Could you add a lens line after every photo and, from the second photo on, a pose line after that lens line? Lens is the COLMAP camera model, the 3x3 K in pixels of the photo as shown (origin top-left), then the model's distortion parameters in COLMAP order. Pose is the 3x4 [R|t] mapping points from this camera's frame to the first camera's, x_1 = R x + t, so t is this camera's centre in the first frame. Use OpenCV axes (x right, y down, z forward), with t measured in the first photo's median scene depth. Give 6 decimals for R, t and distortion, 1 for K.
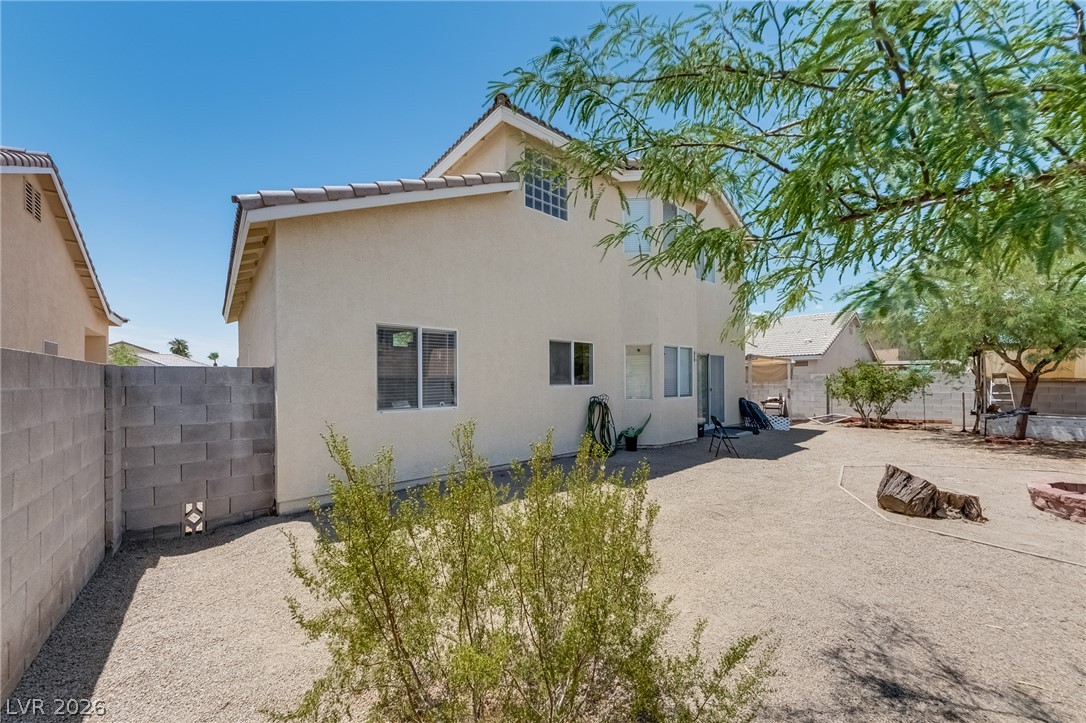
lens RADIAL K [[423.2, 0, 546.1], [0, 423.2, 383.8], [0, 0, 1]] dist [-0.001037, -0.000077]
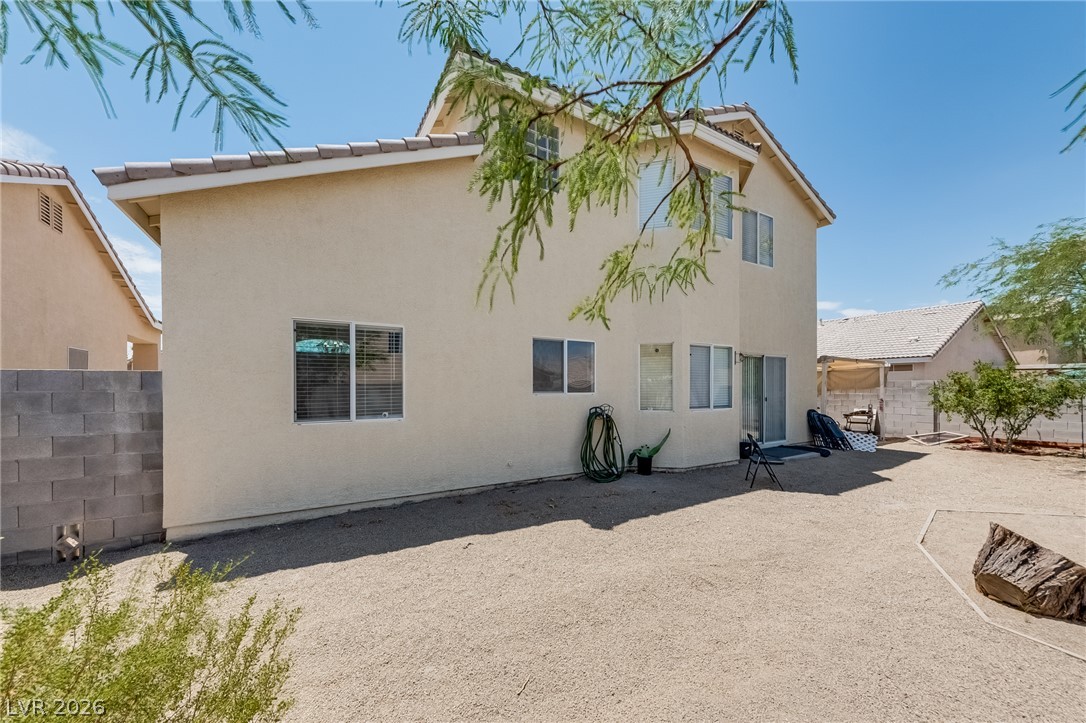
lens RADIAL K [[434.1, 0, 541.2], [0, 434.1, 393.5], [0, 0, 1]] dist [-0.013528, 0.007593]
pose [[0.984690, 0.006646, -0.174188, 0.155510], [-0.005319, 0.999953, 0.008087, -0.002527], [0.174234, -0.007036, 0.984679, 0.153105]]
